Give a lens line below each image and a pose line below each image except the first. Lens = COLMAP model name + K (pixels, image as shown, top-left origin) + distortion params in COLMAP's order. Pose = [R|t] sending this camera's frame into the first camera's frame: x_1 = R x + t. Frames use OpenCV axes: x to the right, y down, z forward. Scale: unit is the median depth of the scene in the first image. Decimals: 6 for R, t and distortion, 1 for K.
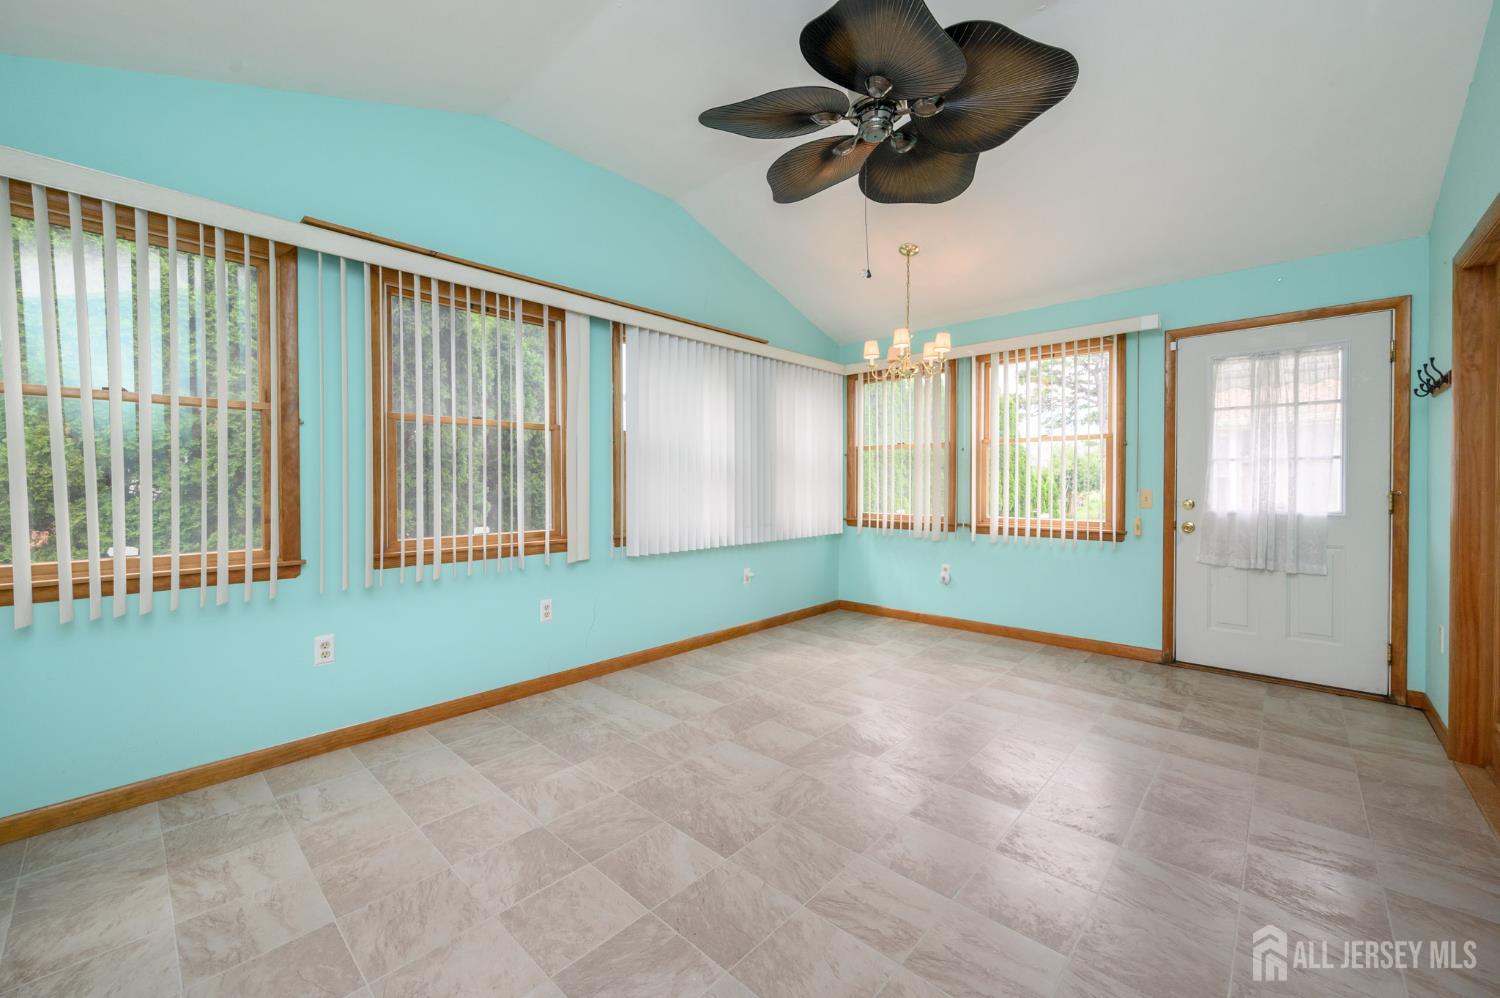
lens RADIAL K [[591.7, 0, 743.0], [0, 591.7, 492.4], [0, 0, 1]] dist [-0.001003, -0.000542]
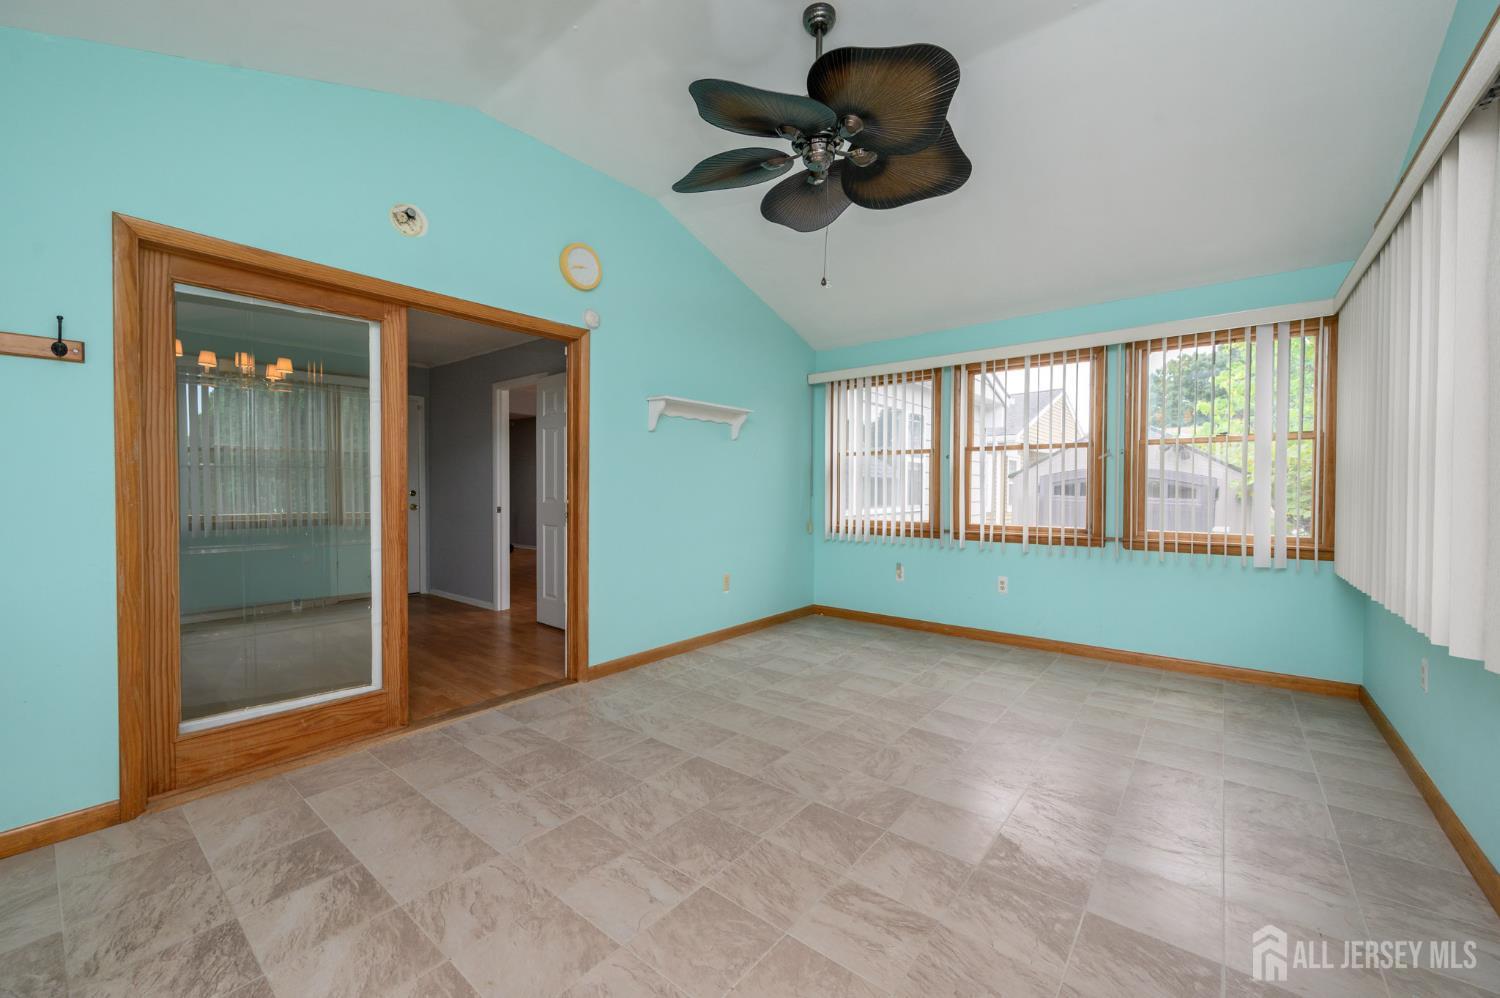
lens RADIAL K [[591.7, 0, 752.1], [0, 591.7, 493.9], [0, 0, 1]] dist [-0.001003, -0.000542]
pose [[-0.996746, 0.000801, -0.080606, 0.335907], [-0.001374, 0.999637, 0.026917, -0.025795], [0.080599, 0.026941, -0.996382, 1.621995]]
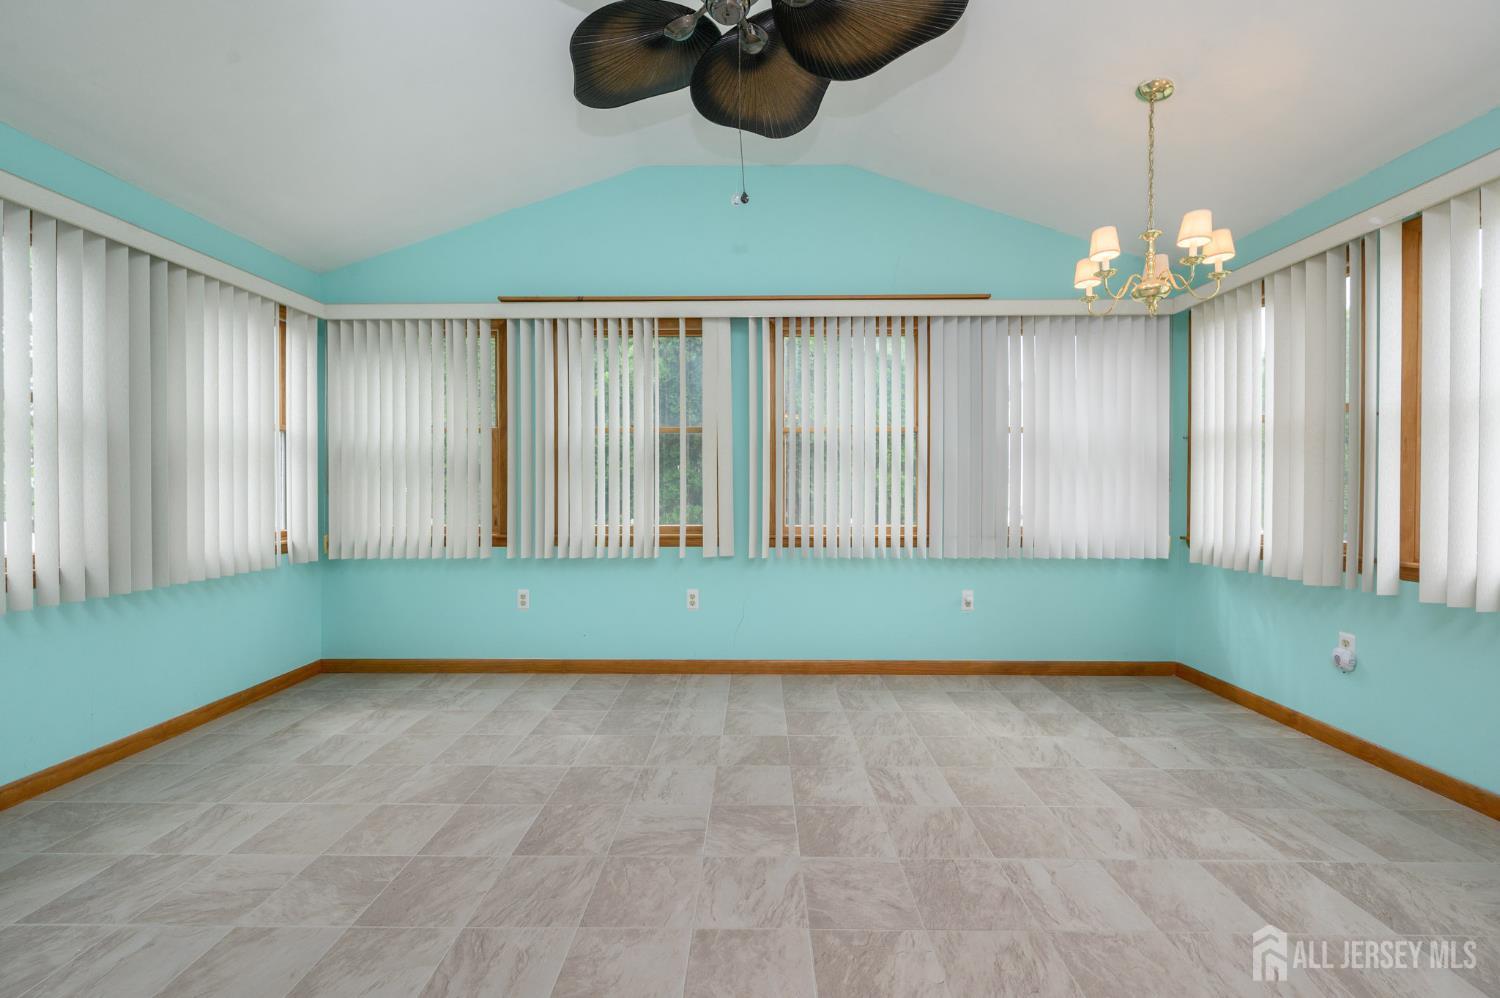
lens RADIAL K [[591.7, 0, 742.0], [0, 591.7, 496.7], [0, 0, 1]] dist [-0.001003, -0.000542]
pose [[0.666916, 0.012986, -0.745020, 0.621615], [-0.012040, 0.999905, 0.006650, 0.003200], [0.745035, 0.004535, 0.667009, 0.402496]]
